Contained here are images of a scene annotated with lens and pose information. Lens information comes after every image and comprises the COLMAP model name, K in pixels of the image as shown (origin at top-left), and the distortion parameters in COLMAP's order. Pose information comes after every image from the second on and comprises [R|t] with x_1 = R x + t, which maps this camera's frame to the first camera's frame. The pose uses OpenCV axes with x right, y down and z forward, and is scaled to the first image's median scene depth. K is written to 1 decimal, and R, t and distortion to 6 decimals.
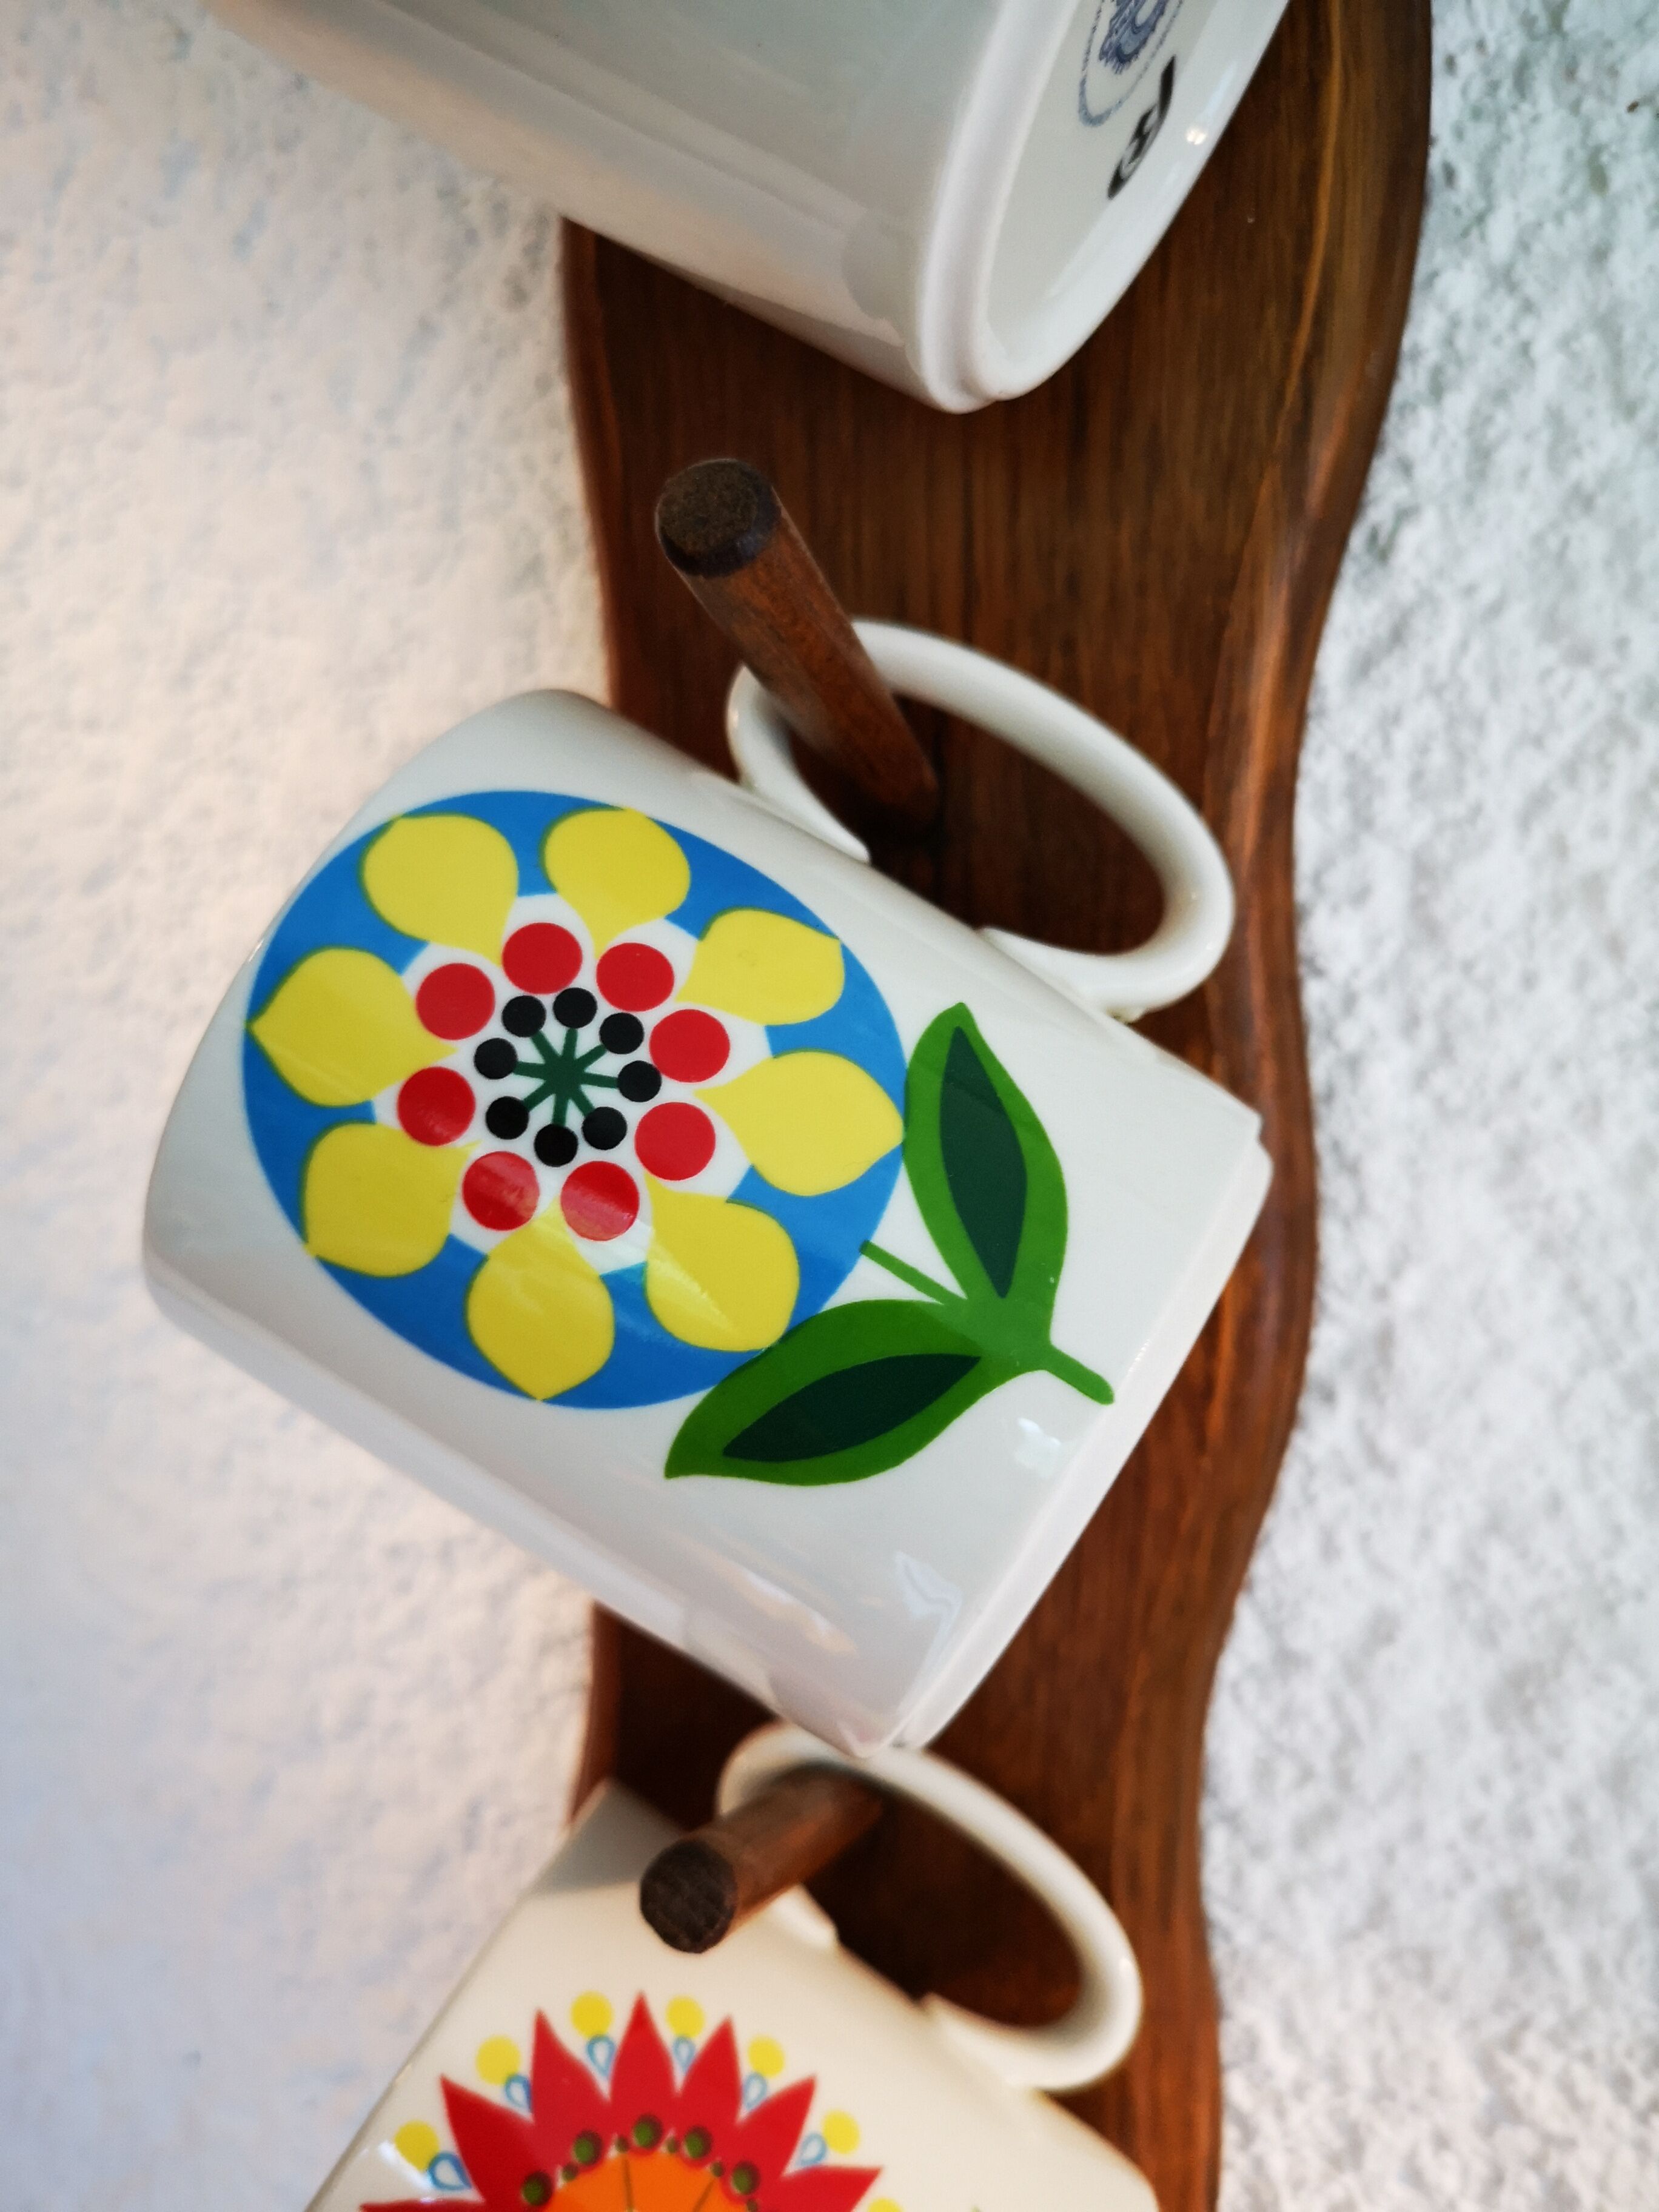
lens RADIAL K [[1715.3, 0, 829.5], [0, 1715.3, 1106.0], [0, 0, 1]] dist [-0.014172, -0.010128]
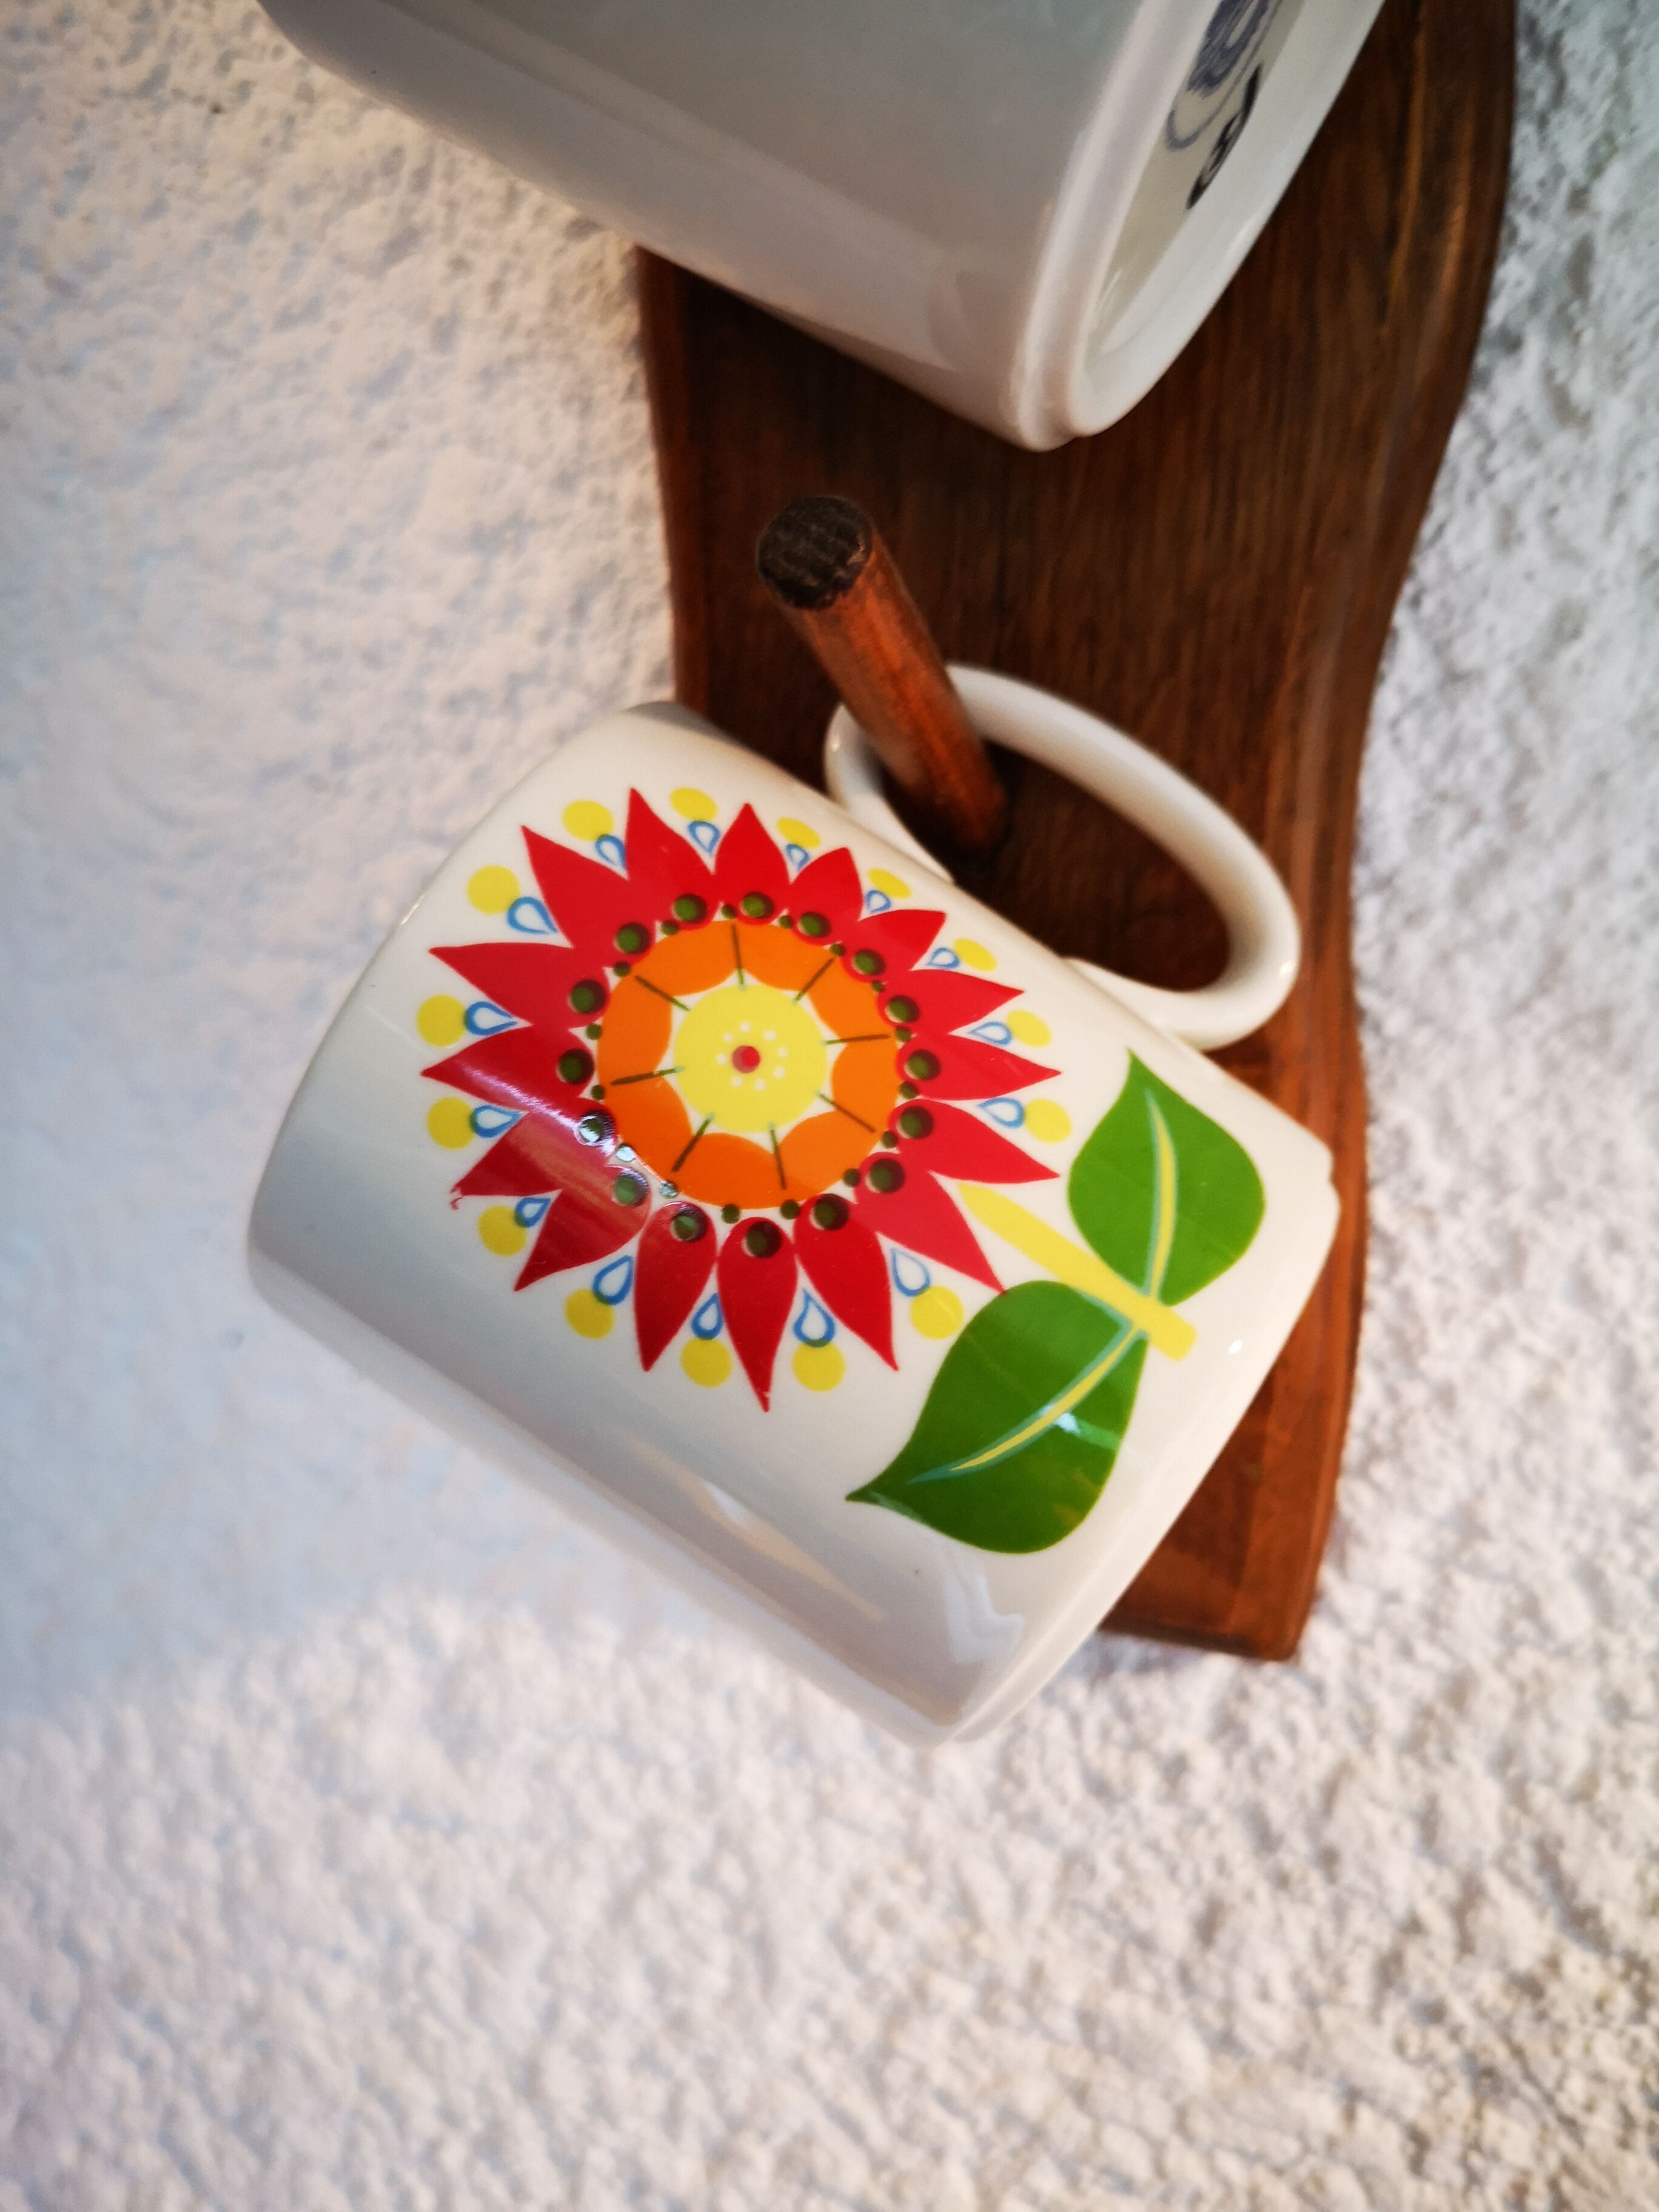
lens RADIAL K [[1720.8, 0, 837.4], [0, 1720.8, 1116.3], [0, 0, 1]] dist [-0.001859, -0.022993]
pose [[0.999845, 0.011664, -0.013174, -0.045818], [-0.011158, 0.999222, 0.037839, 0.582274], [0.013605, -0.037686, 0.999197, 0.098771]]
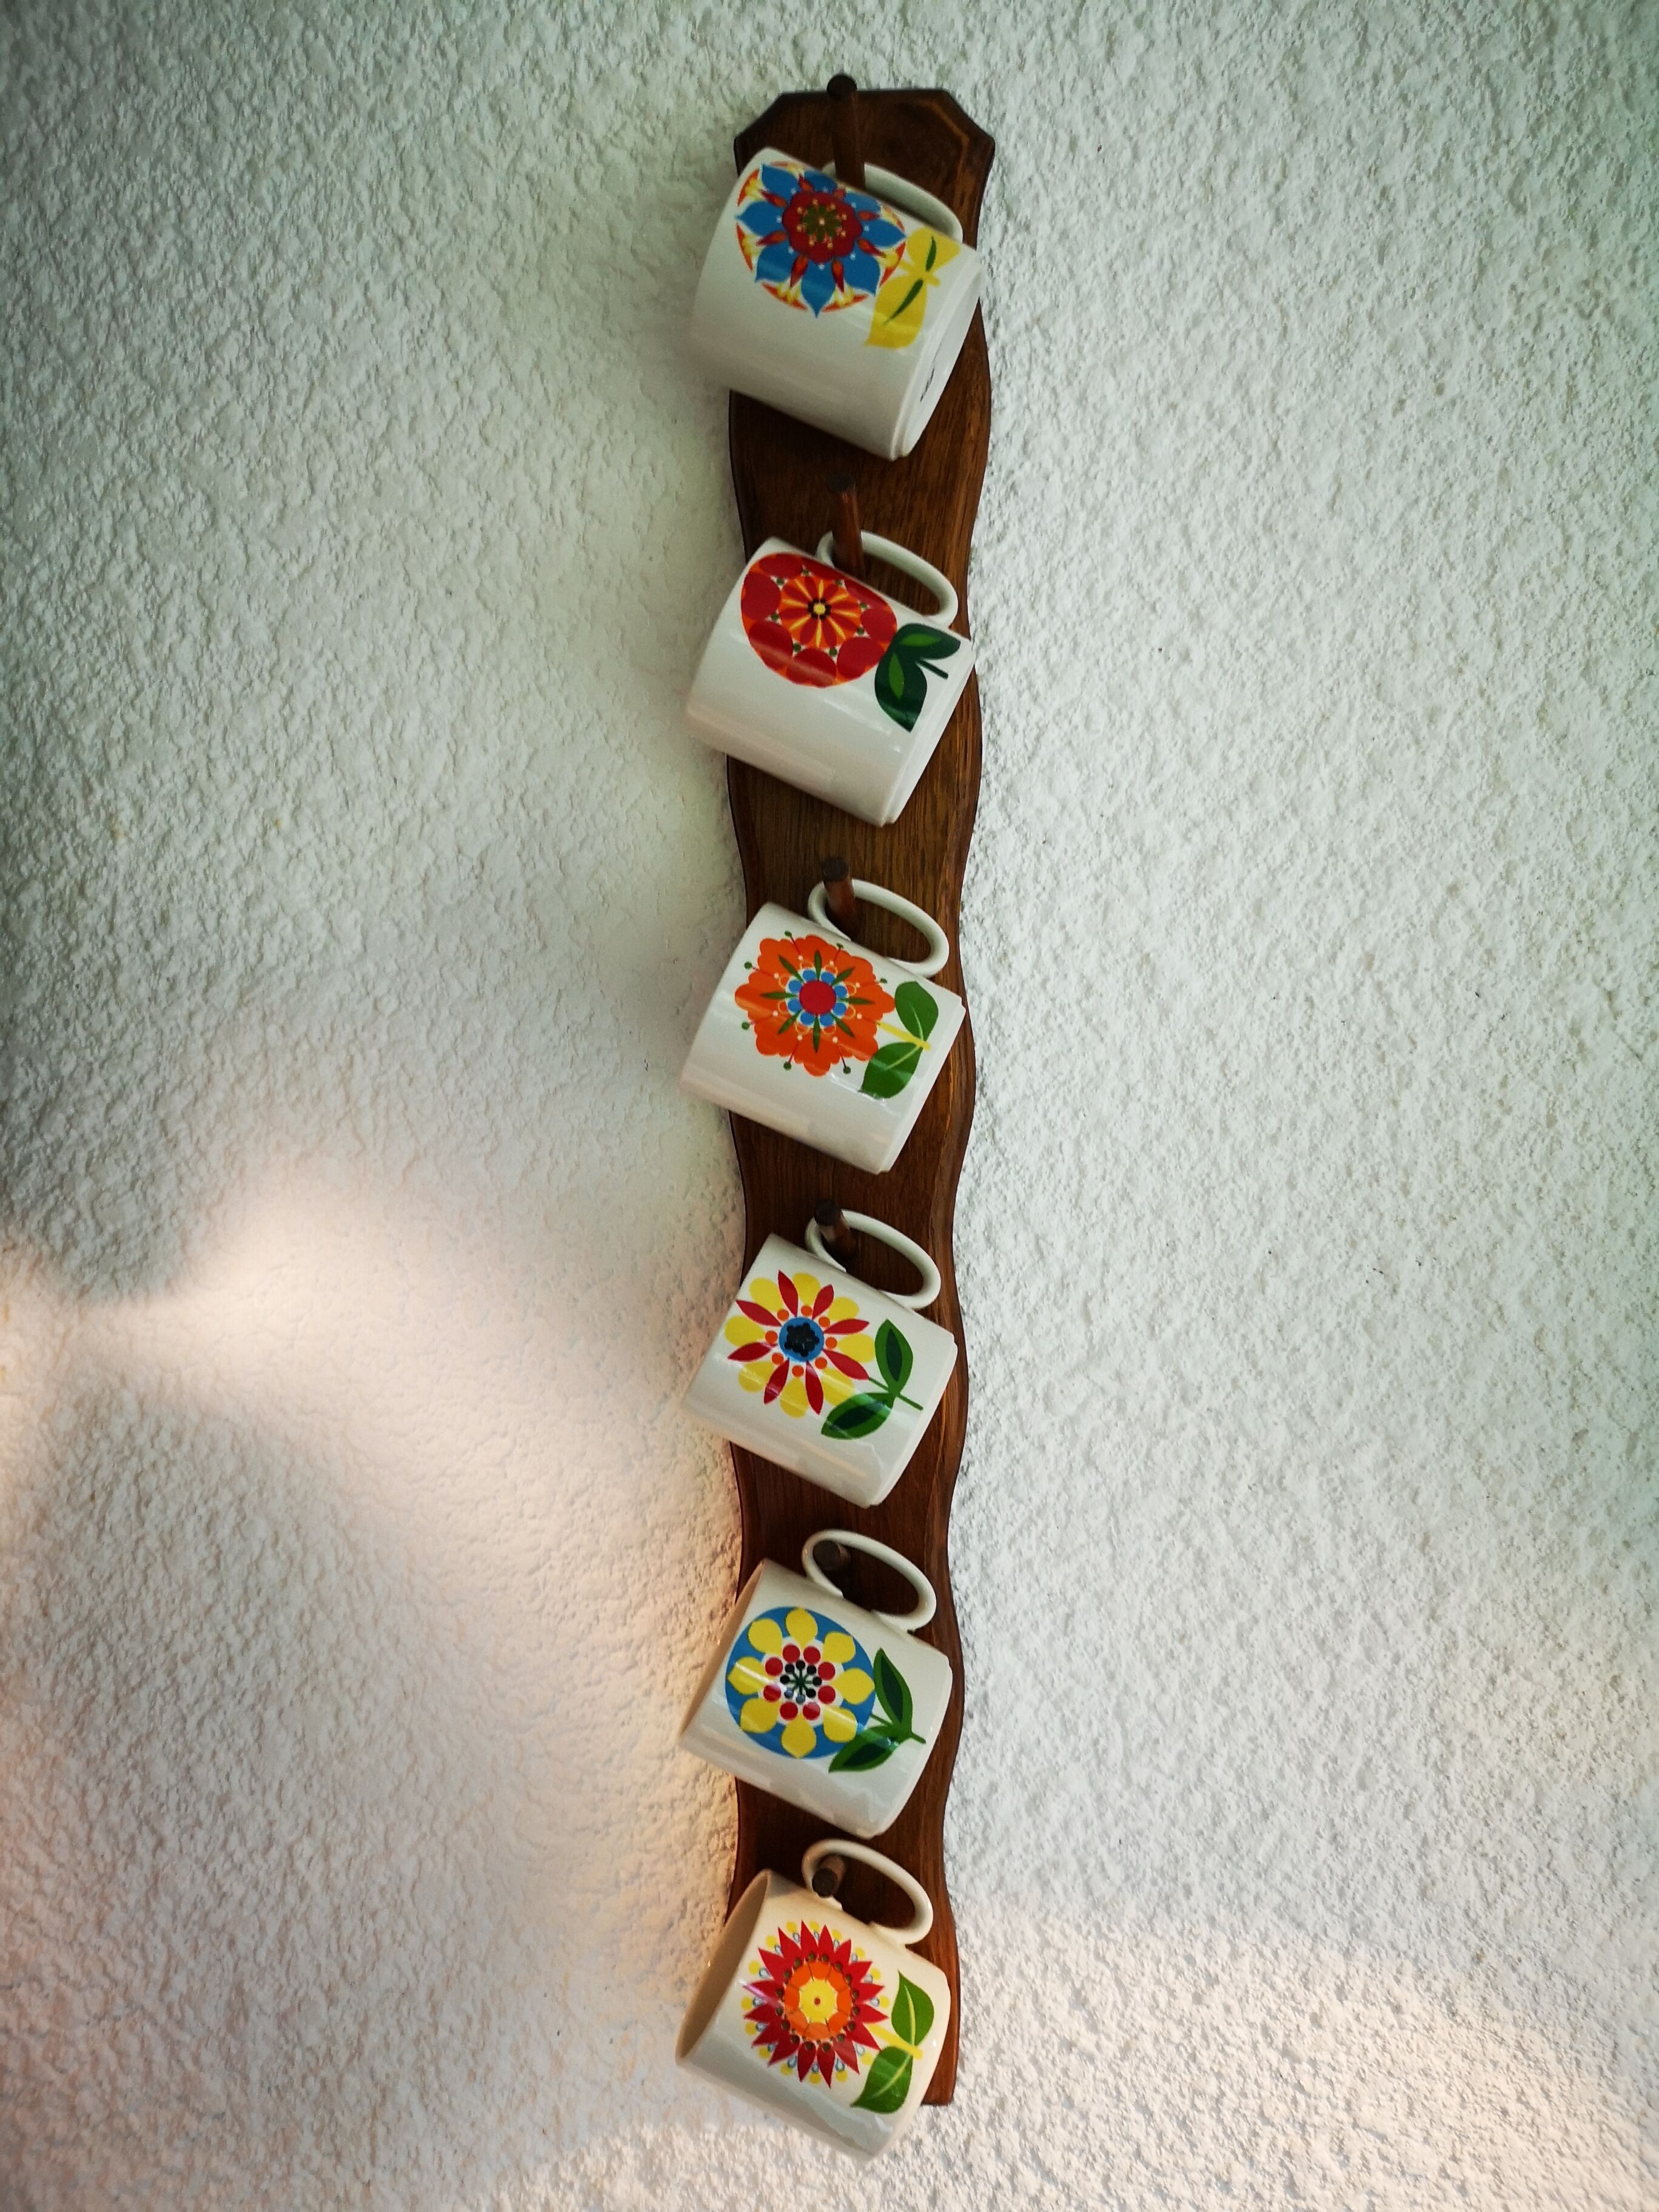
lens RADIAL K [[1698.3, 0, 803.1], [0, 1698.3, 1109.0], [0, 0, 1]] dist [0.047851, -0.041269]
pose [[0.977783, -0.051384, 0.203224, -0.679127], [0.073811, 0.991796, -0.104363, -0.720067], [-0.196195, 0.117045, 0.973554, -2.443917]]
